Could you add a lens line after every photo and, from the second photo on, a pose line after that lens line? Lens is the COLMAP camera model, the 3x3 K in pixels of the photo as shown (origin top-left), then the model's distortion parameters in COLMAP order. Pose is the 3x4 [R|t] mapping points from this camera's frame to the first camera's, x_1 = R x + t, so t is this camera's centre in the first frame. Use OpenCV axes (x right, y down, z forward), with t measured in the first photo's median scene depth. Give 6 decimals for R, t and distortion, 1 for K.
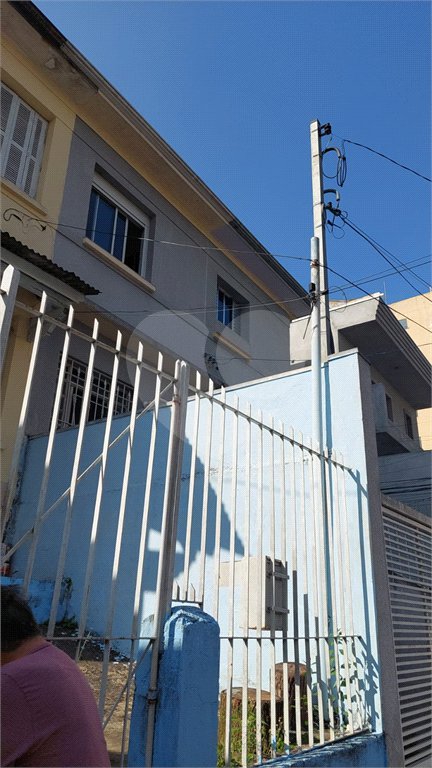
lens RADIAL K [[552.7, 0, 227.0], [0, 552.7, 399.2], [0, 0, 1]] dist [0.065236, -0.058505]
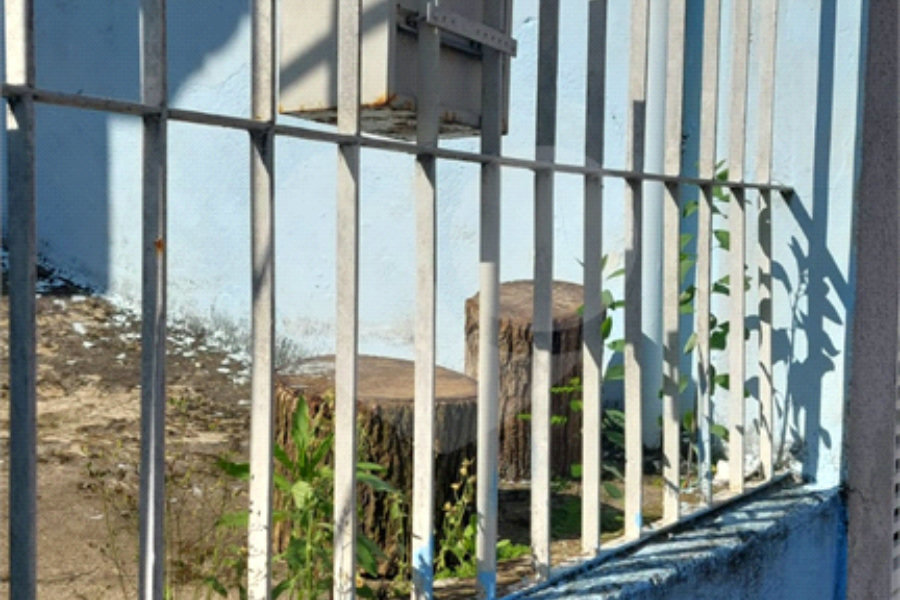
lens RADIAL K [[1152.5, 0, 442.7], [0, 1152.5, 300.1], [0, 0, 1]] dist [0.053763, 0.000000]
pose [[0.999814, -0.007475, -0.017792, 0.079479], [0.014155, 0.910721, 0.412780, 0.248559], [0.013118, -0.412955, 0.910657, 0.481224]]
